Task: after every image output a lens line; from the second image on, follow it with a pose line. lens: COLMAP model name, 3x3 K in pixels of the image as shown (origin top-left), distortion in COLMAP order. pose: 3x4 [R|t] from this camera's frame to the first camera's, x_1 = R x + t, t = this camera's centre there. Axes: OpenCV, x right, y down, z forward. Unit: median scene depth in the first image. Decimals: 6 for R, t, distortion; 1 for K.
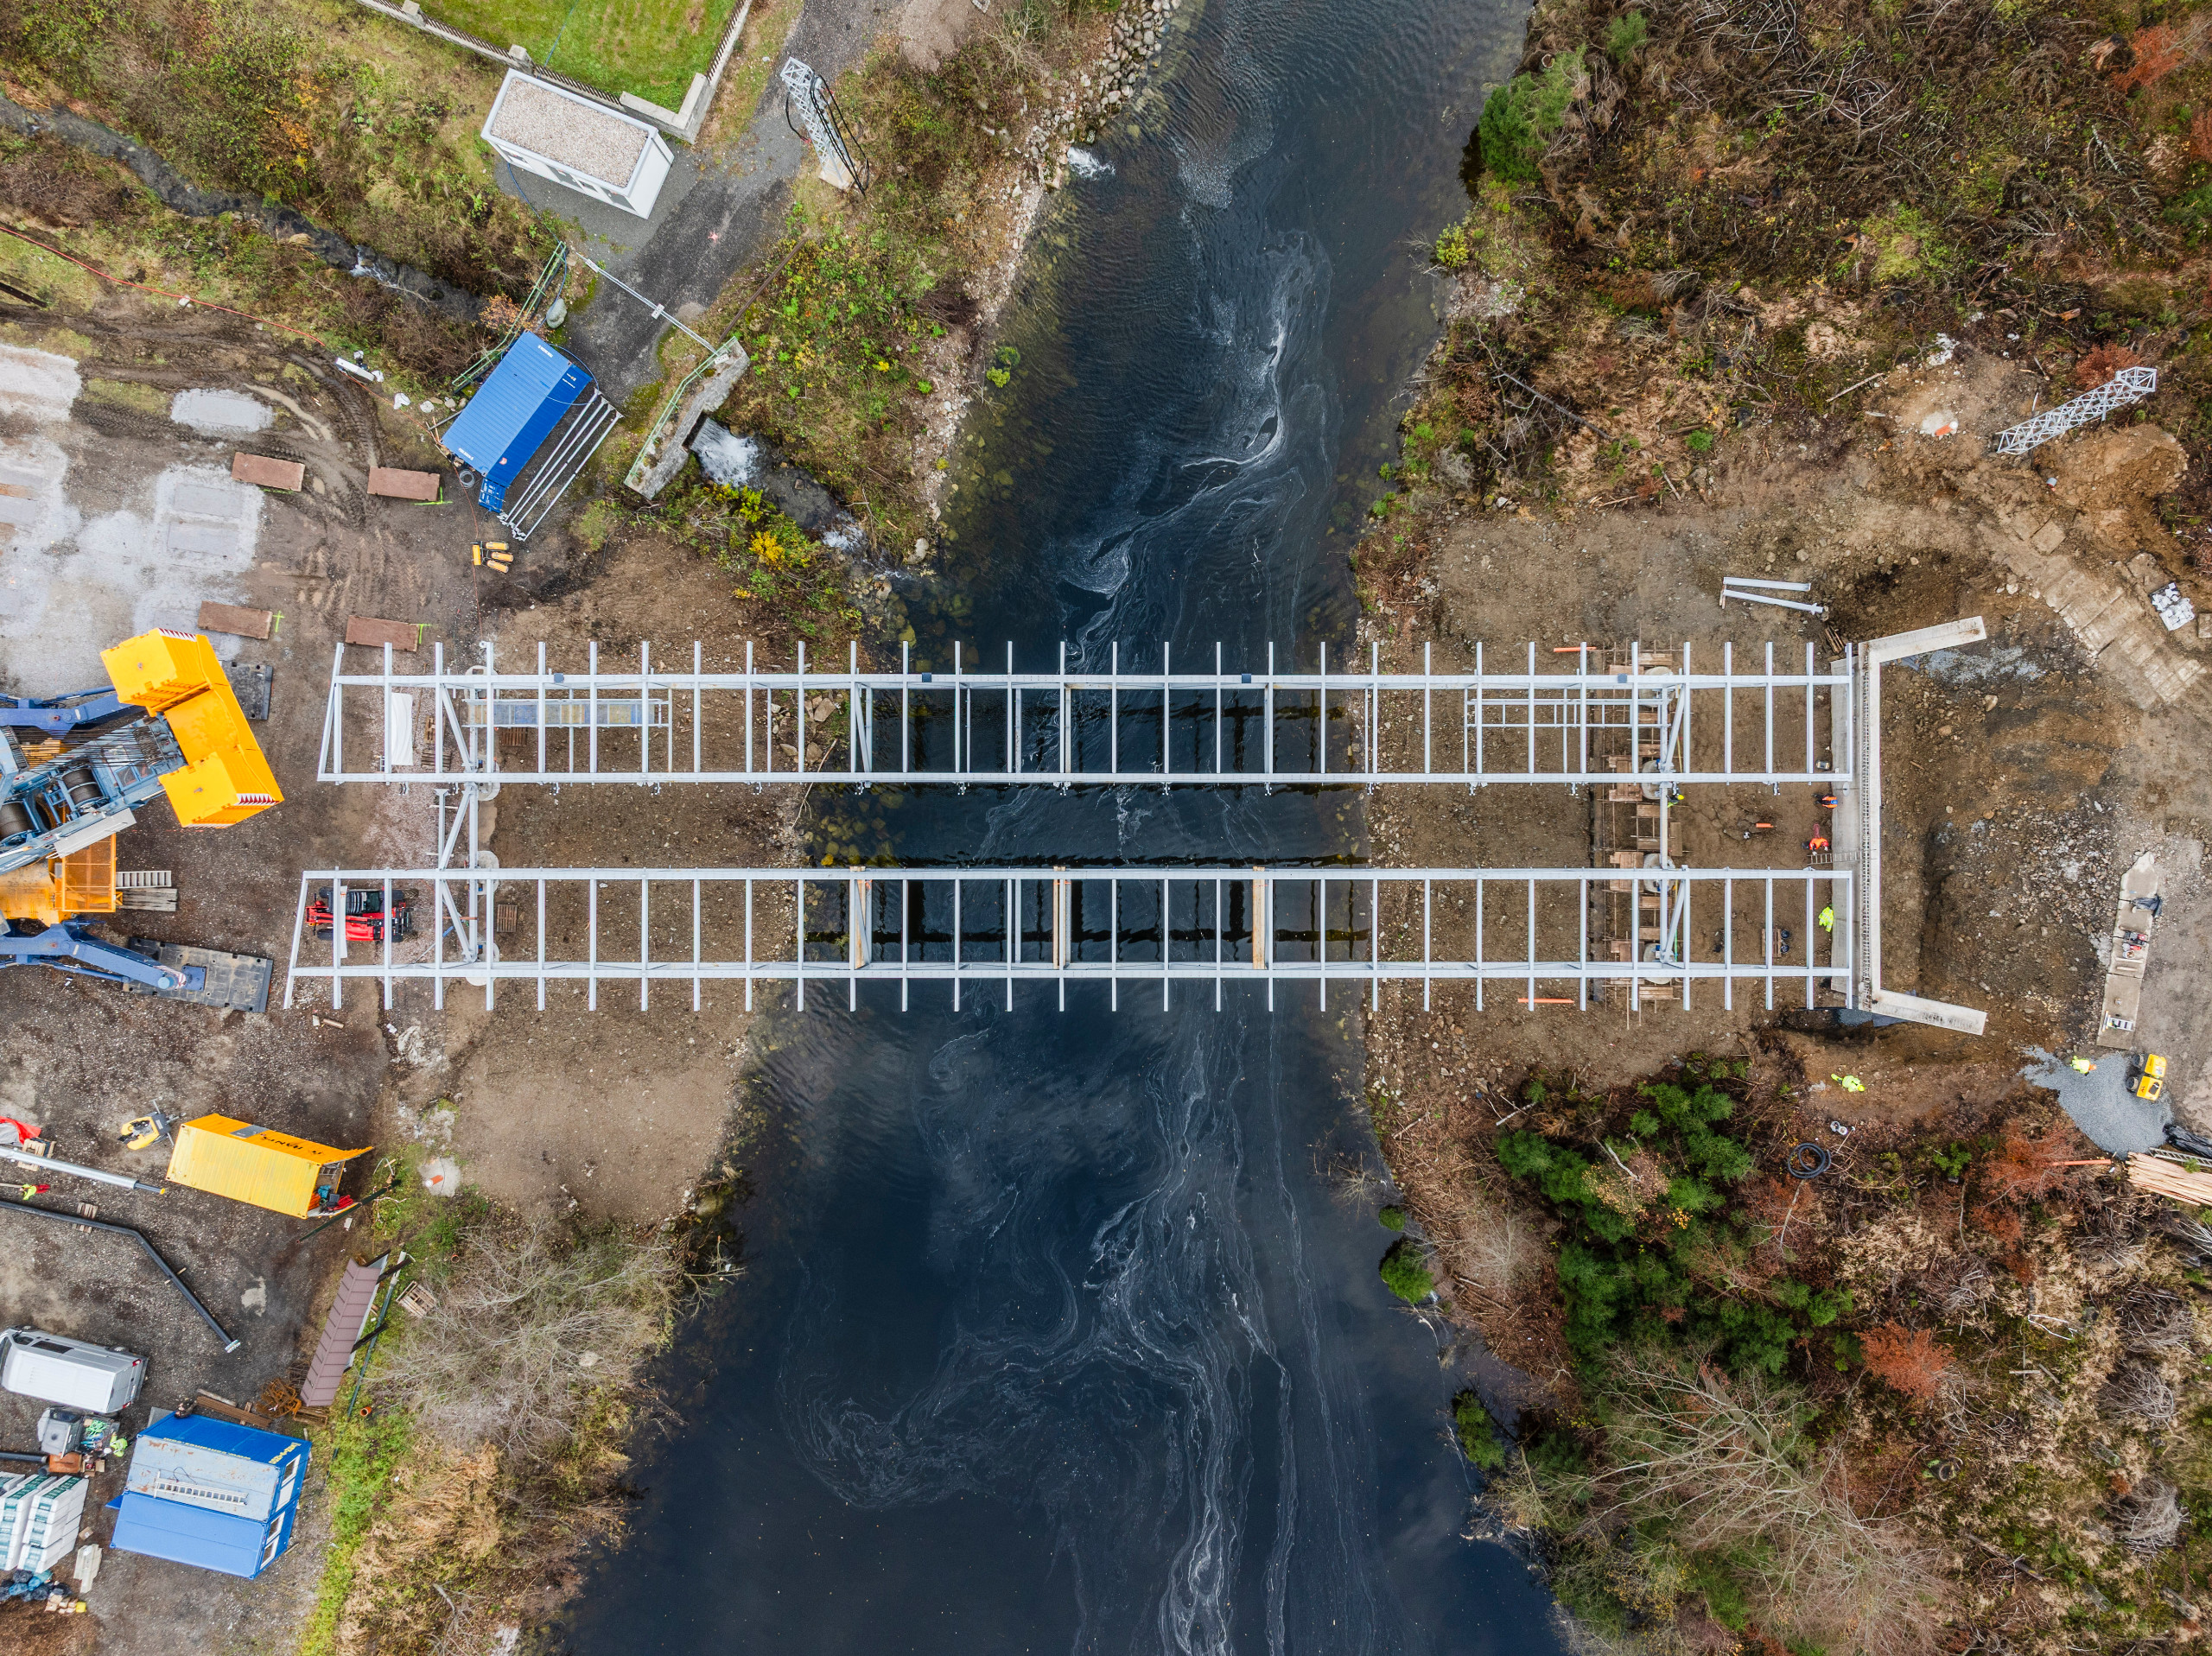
lens RADIAL K [[1582.2, 0, 1216.1], [0, 1582.2, 915.0], [0, 0, 1]] dist [-0.047654, 0.021629]
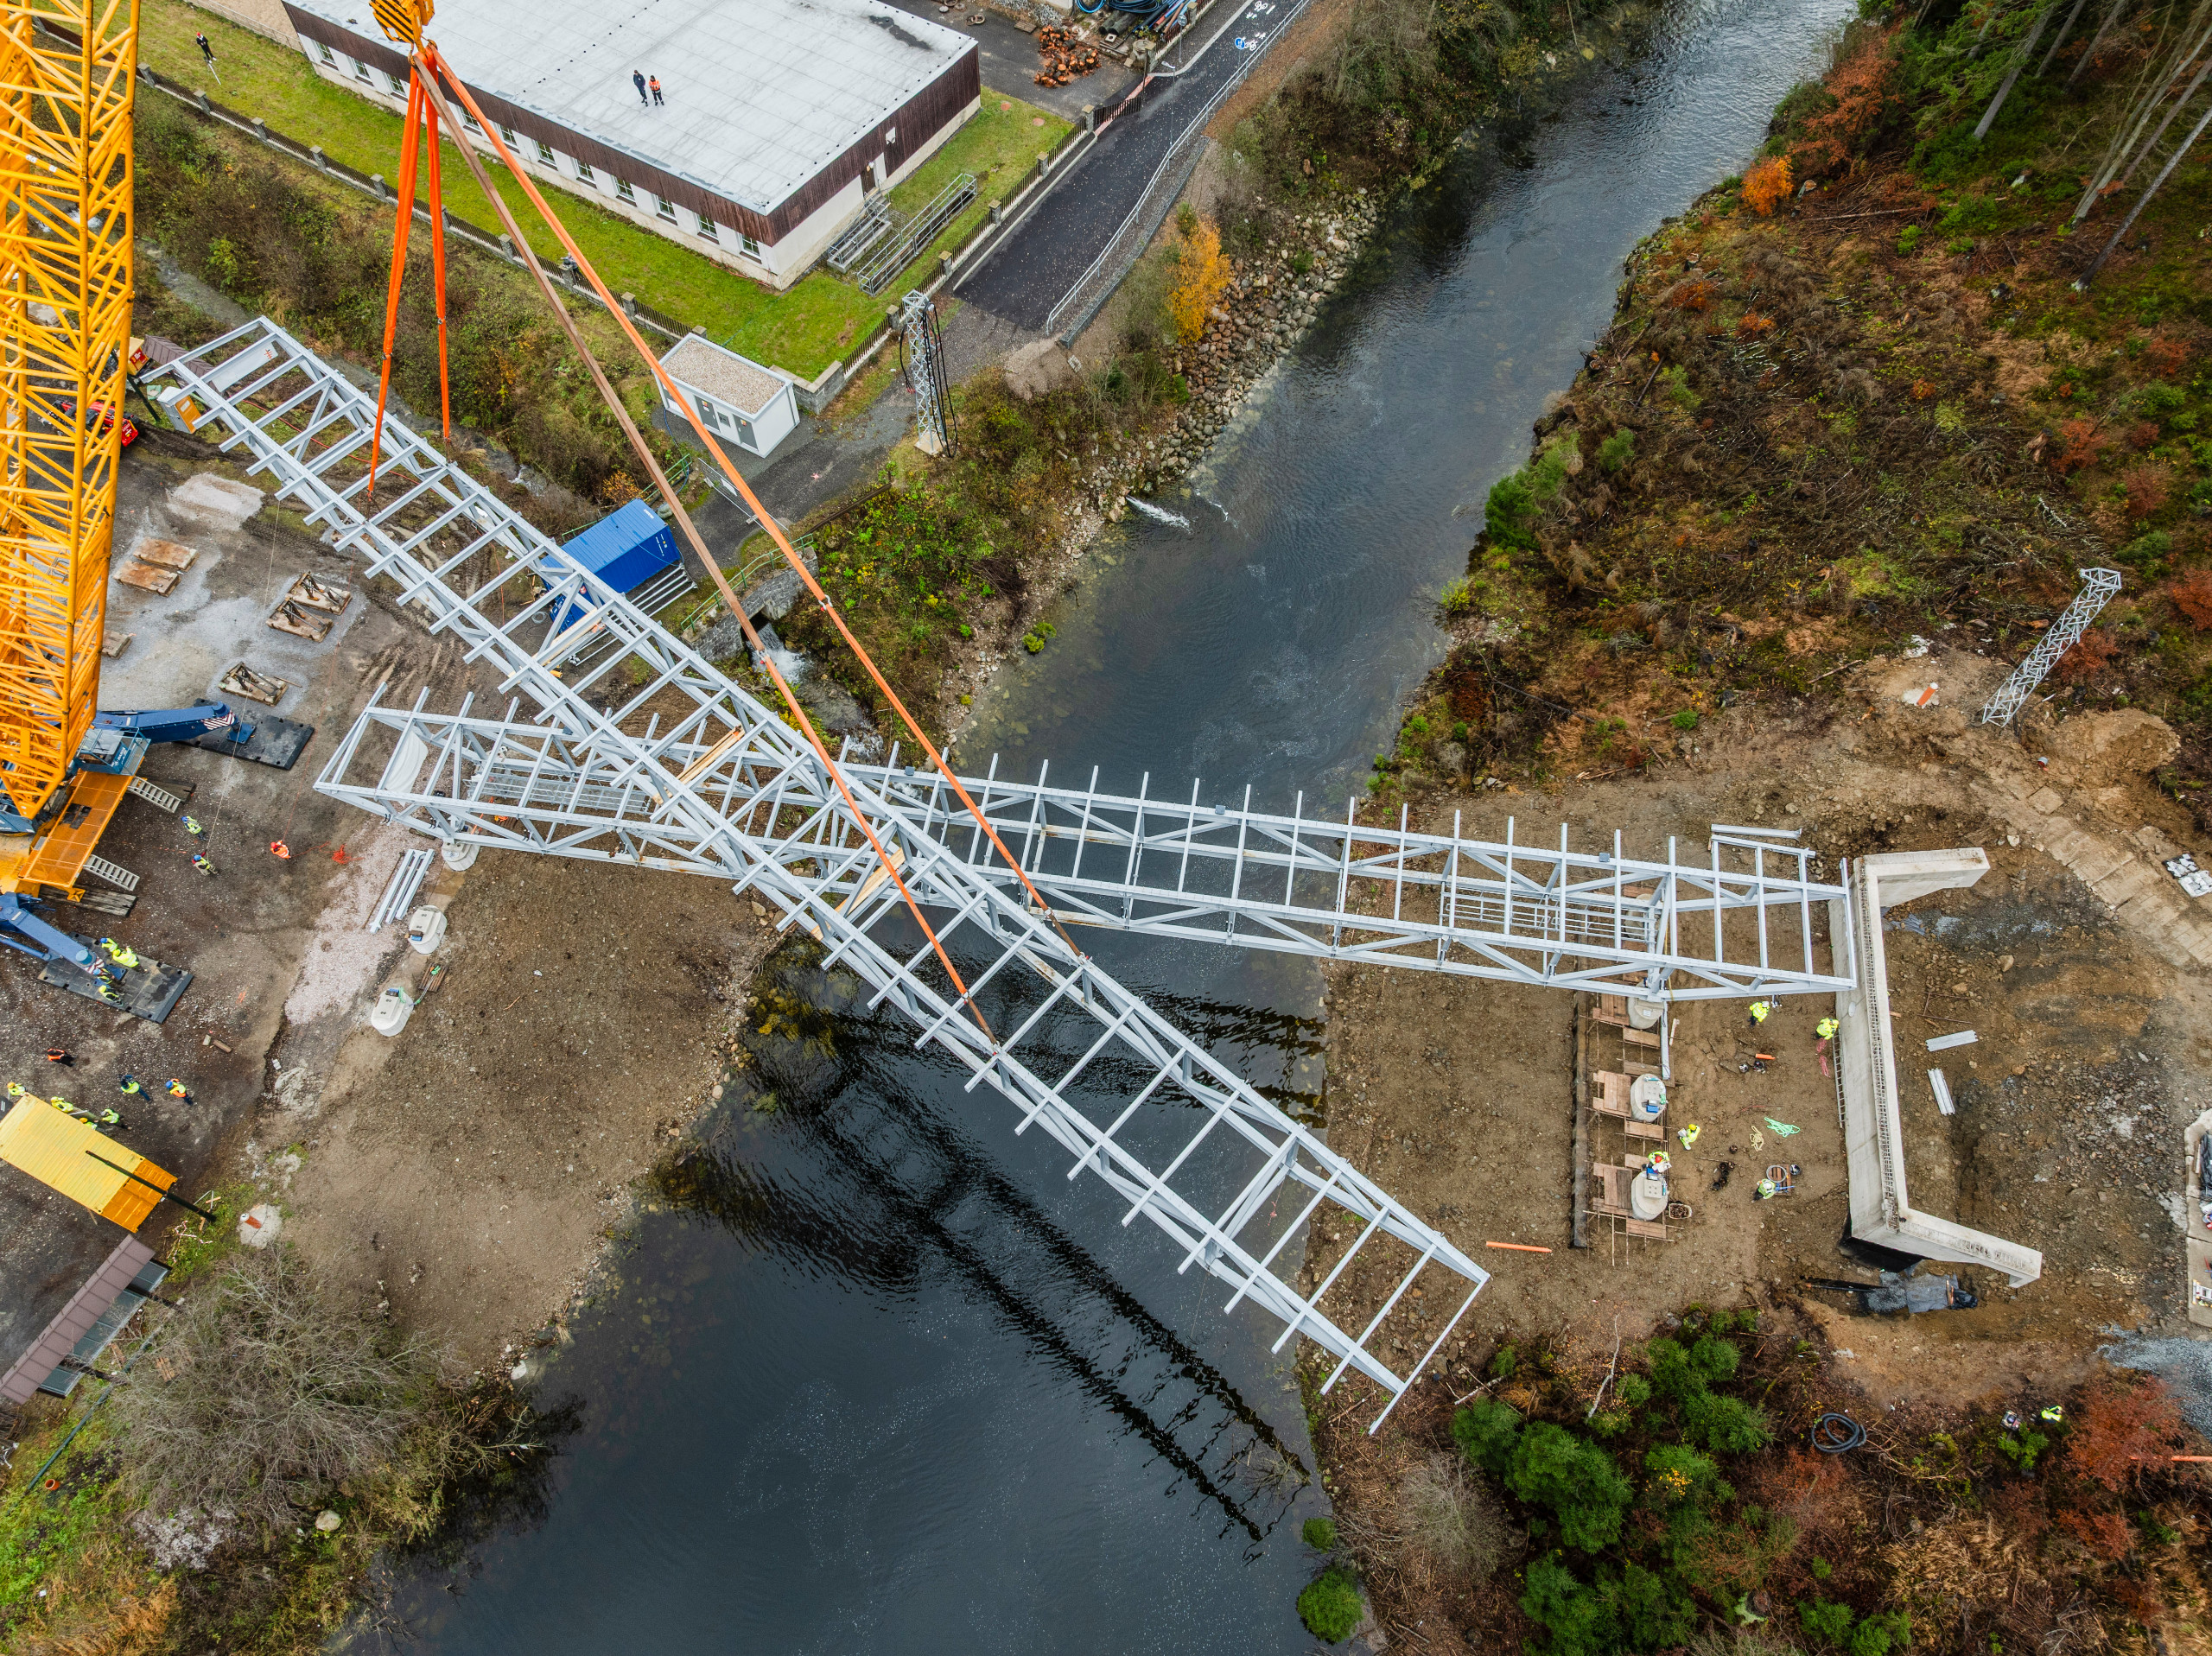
lens RADIAL K [[1582.2, 0, 1100.6], [0, 1582.2, 817.9], [0, 0, 1]] dist [-0.047654, 0.021629]
pose [[0.986063, 0.121029, -0.114155, 0.055721], [-0.162515, 0.847575, -0.505178, 0.352370], [0.035614, 0.516689, 0.855432, 0.135803]]
